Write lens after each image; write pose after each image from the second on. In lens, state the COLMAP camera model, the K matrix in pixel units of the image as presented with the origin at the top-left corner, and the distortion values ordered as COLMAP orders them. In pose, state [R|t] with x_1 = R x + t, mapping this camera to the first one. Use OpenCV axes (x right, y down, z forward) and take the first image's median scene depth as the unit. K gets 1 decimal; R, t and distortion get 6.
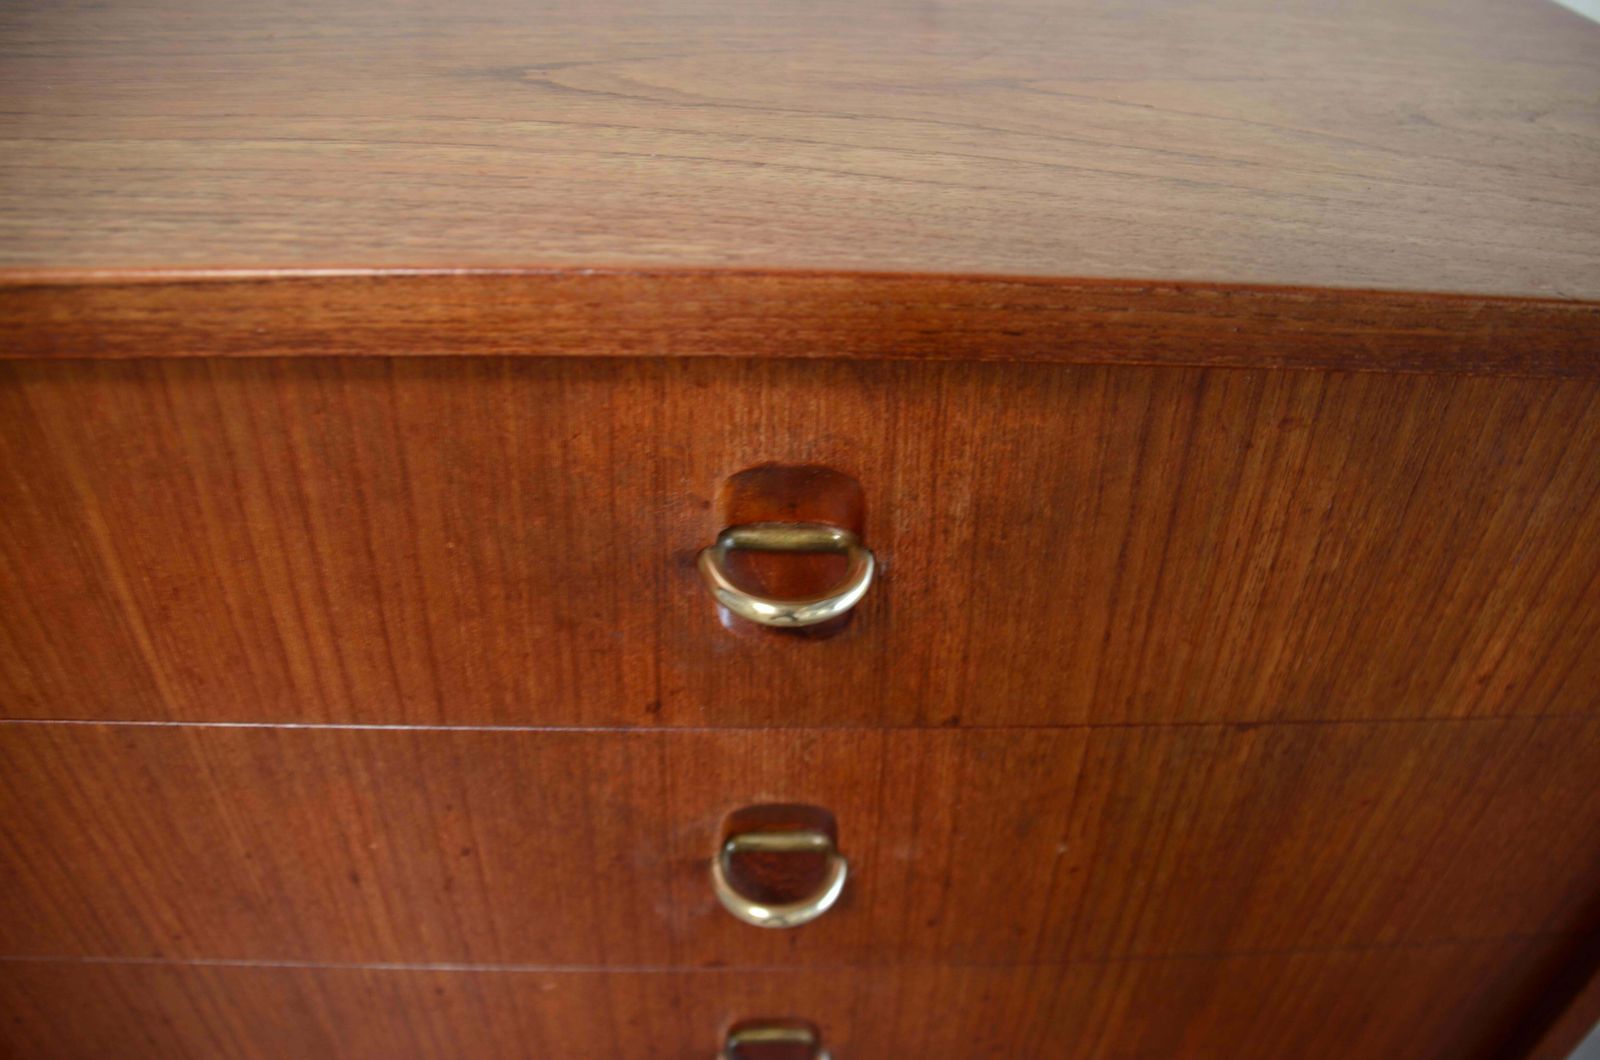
lens RADIAL K [[1221.4, 0, 800.0], [0, 1221.4, 530.0], [0, 0, 1]] dist [-0.171420, 0.084551]
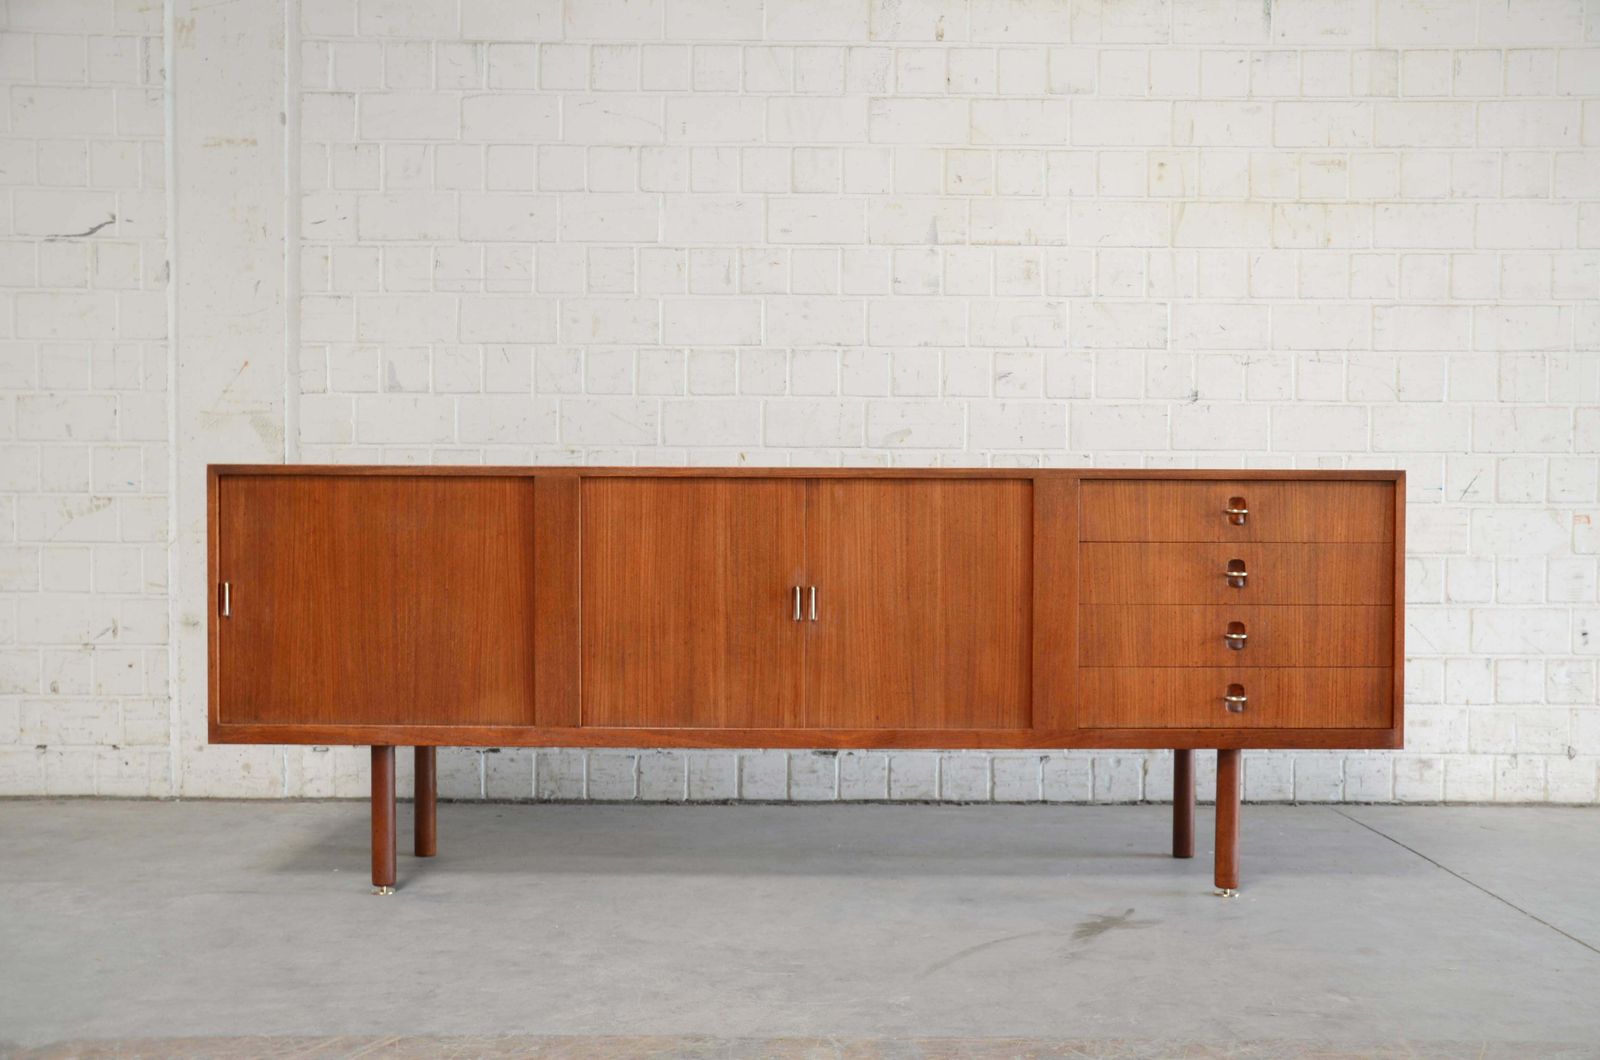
lens RADIAL K [[1620.1, 0, 799.0], [0, 1620.1, 552.2], [0, 0, 1]] dist [-0.075915, 0.268070]
pose [[0.998635, -0.029572, -0.043059, -2.313915], [-0.001838, 0.803909, -0.594749, 6.230678], [0.052204, 0.594017, 0.802757, -7.128423]]
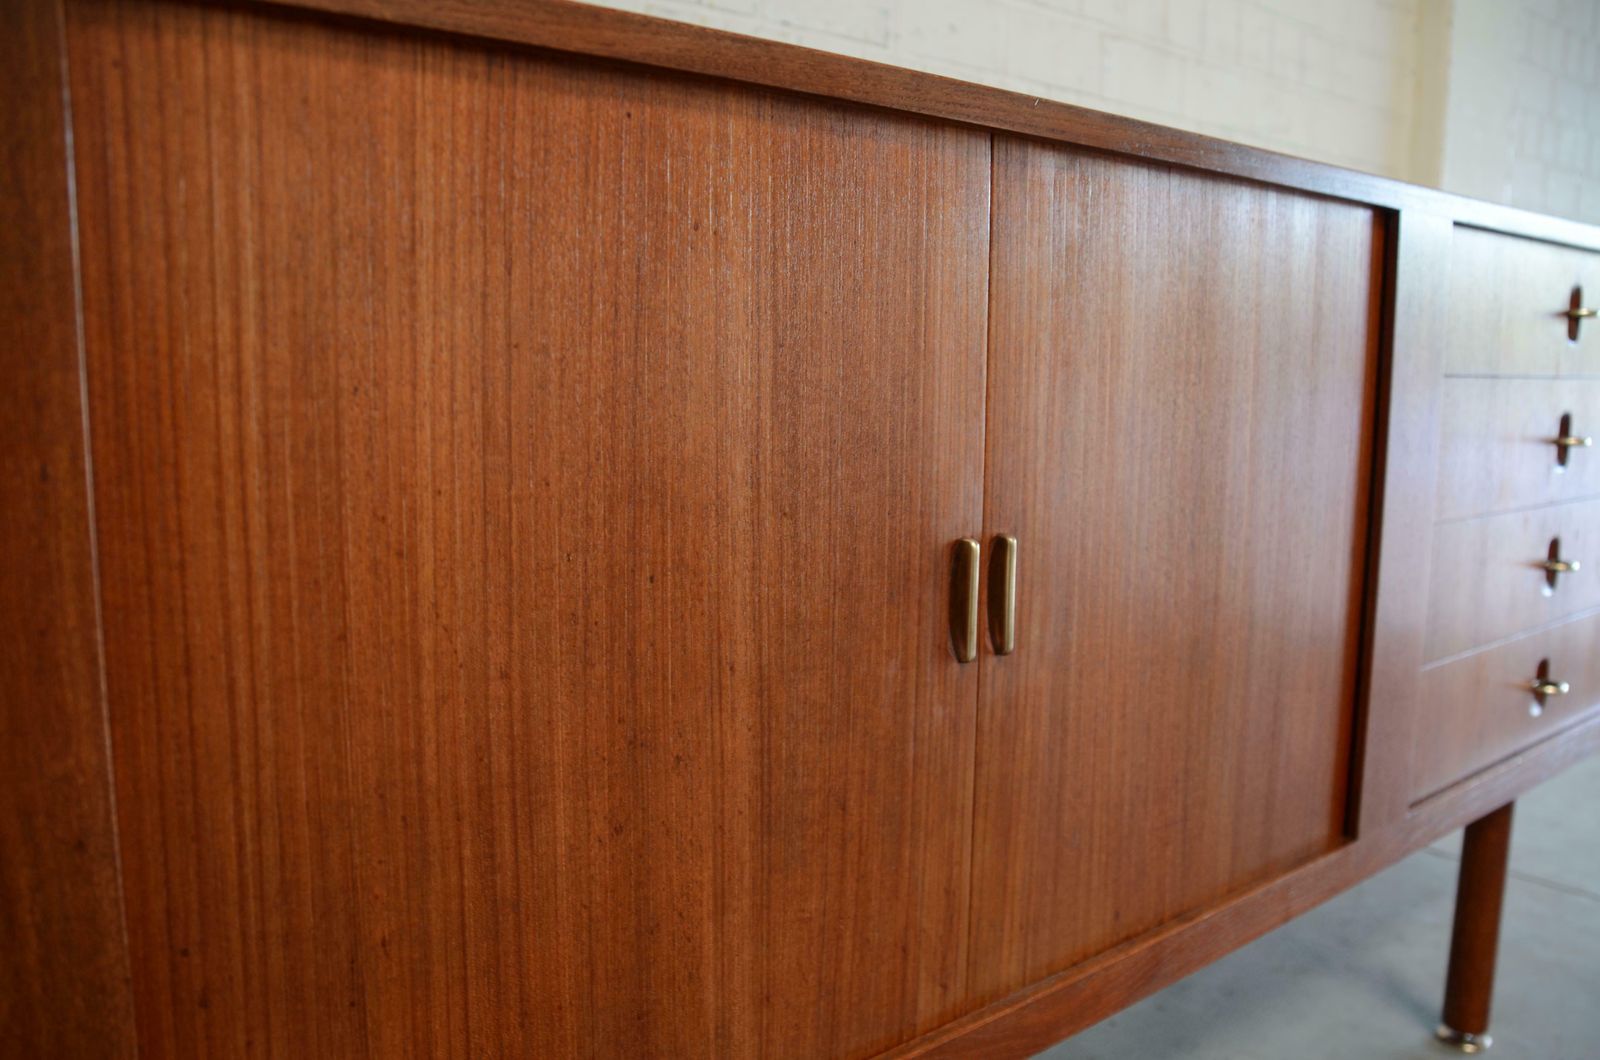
lens RADIAL K [[1330.3, 0, 809.7], [0, 1330.3, 558.4], [0, 0, 1]] dist [-0.156569, 0.138220]
pose [[0.788385, -0.115645, 0.604214, -4.330065], [0.386739, 0.856988, -0.340595, 1.088379], [-0.478416, 0.502194, 0.720361, -0.373568]]
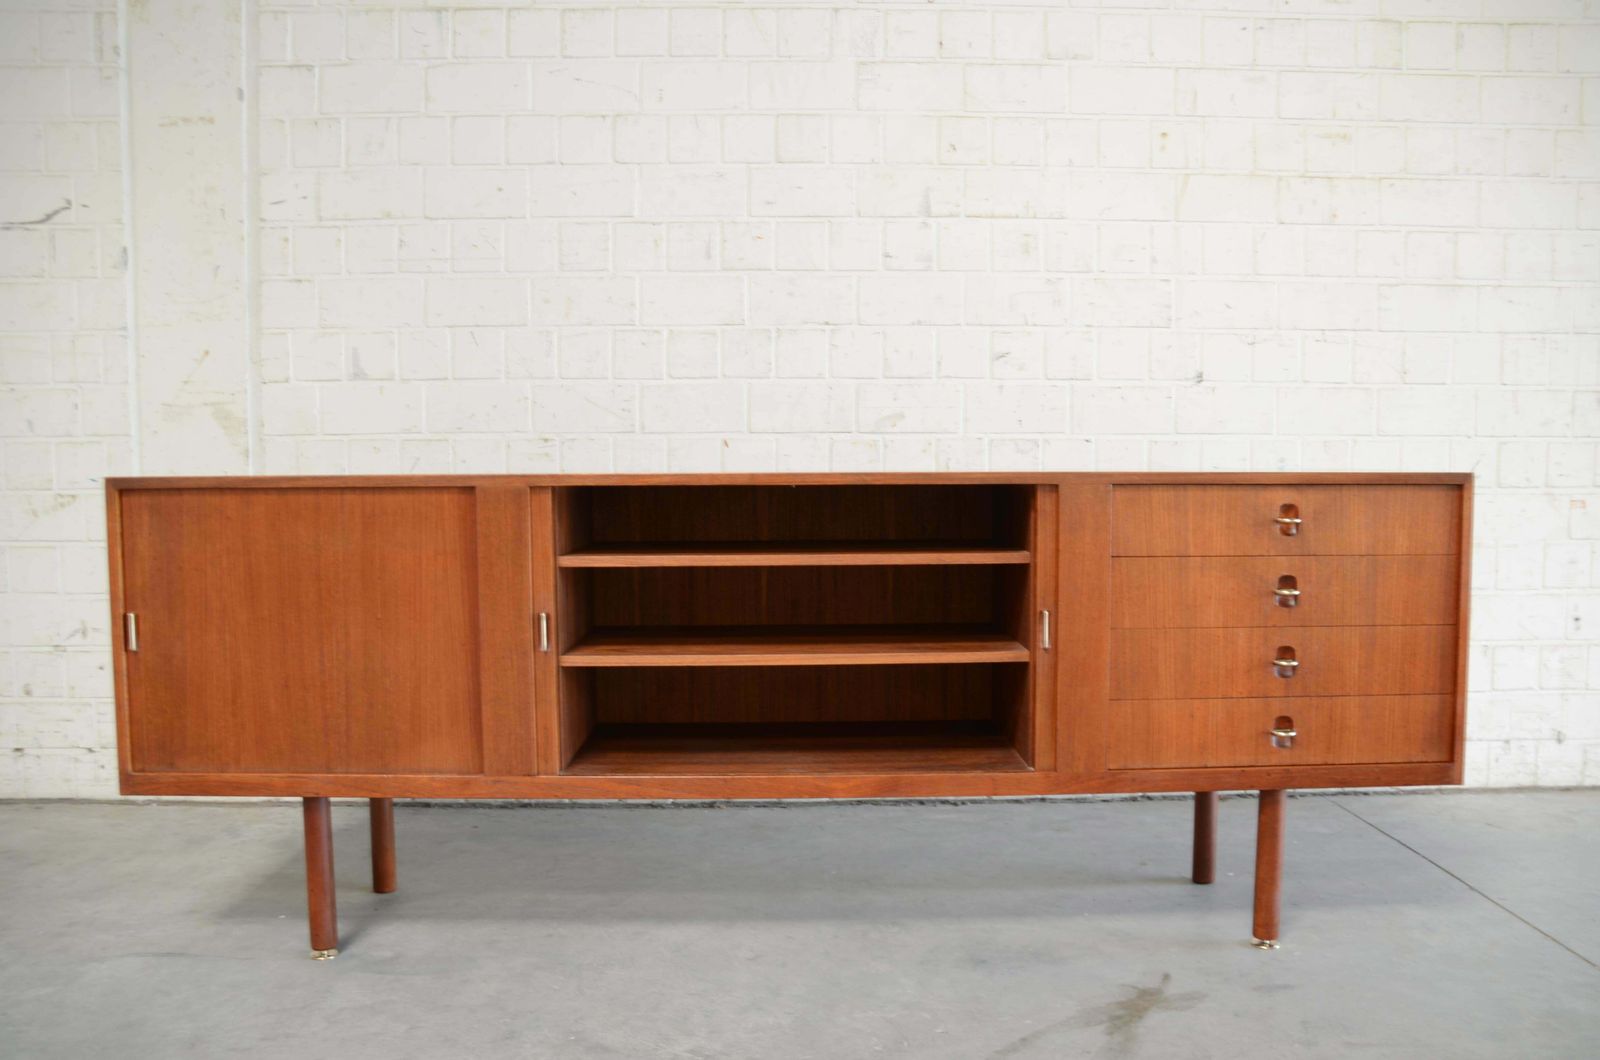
lens RADIAL K [[1330.3, 0, 809.7], [0, 1330.3, 558.4], [0, 0, 1]] dist [-0.156569, 0.138220]
pose [[0.998915, -0.036541, -0.028860, -2.414696], [0.014646, 0.834919, -0.550178, 4.070533], [0.044200, 0.549158, 0.834549, -4.977757]]
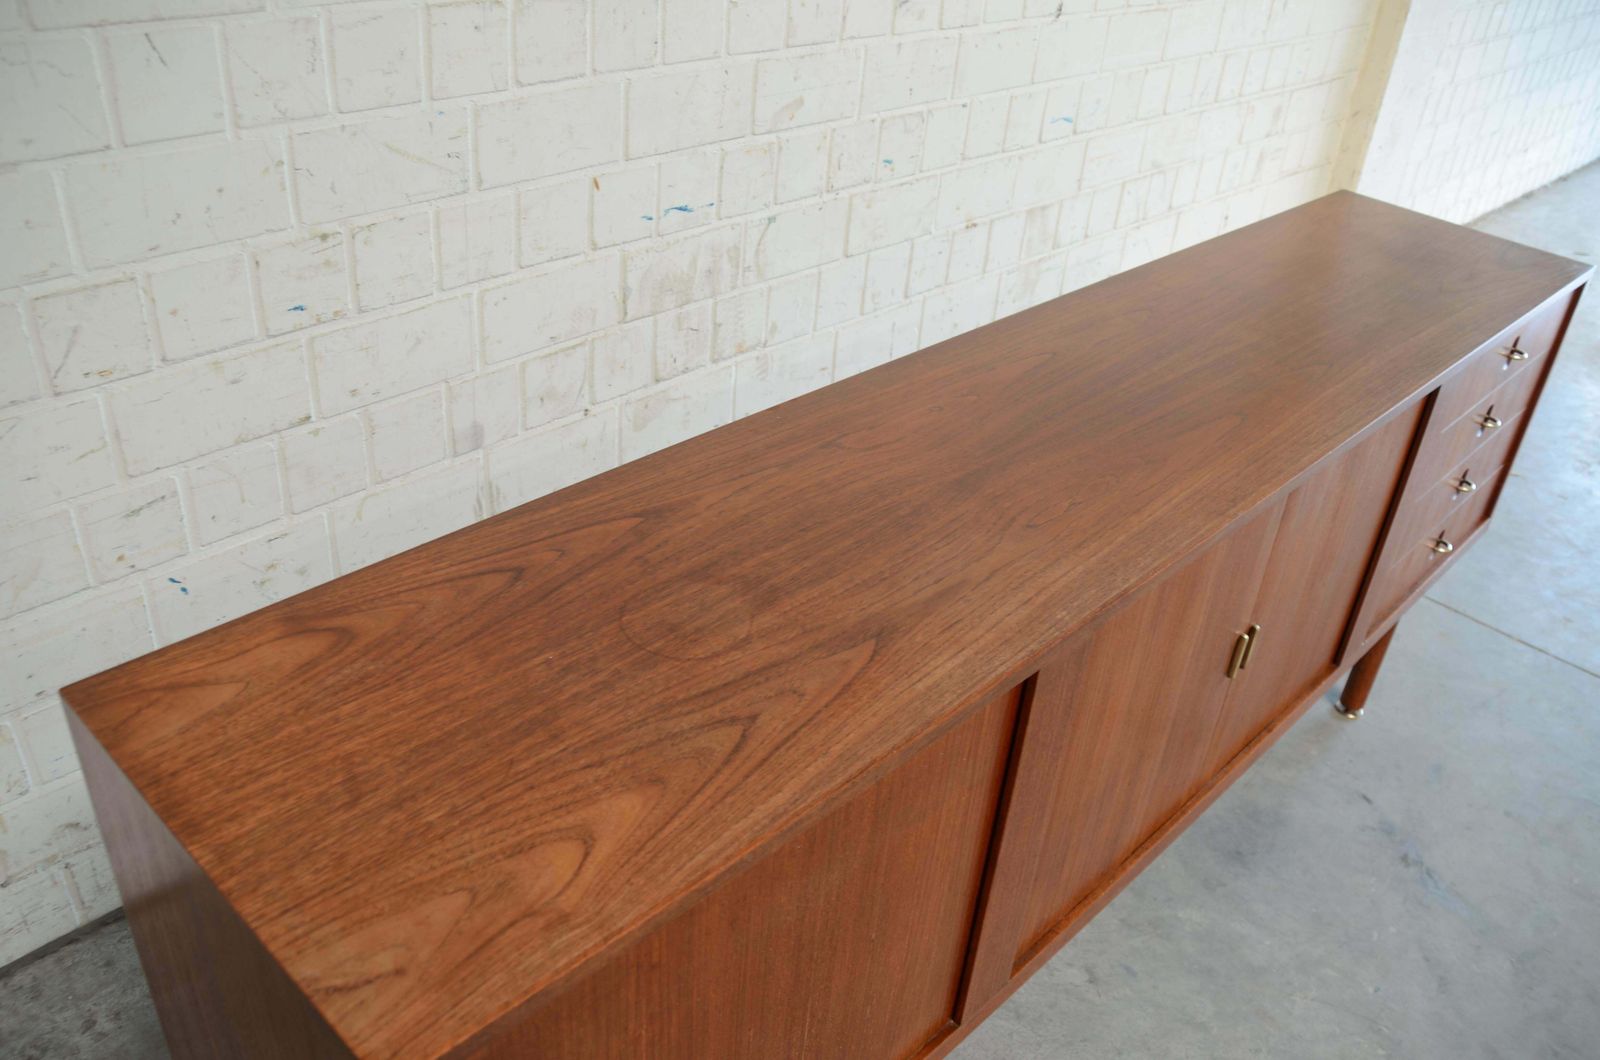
lens RADIAL K [[1330.3, 0, 809.7], [0, 1330.3, 558.4], [0, 0, 1]] dist [-0.156569, 0.138220]
pose [[0.720397, -0.355968, 0.595244, -6.927408], [0.378120, 0.921055, 0.093188, -0.990689], [-0.581424, 0.157941, 0.798123, -2.053592]]
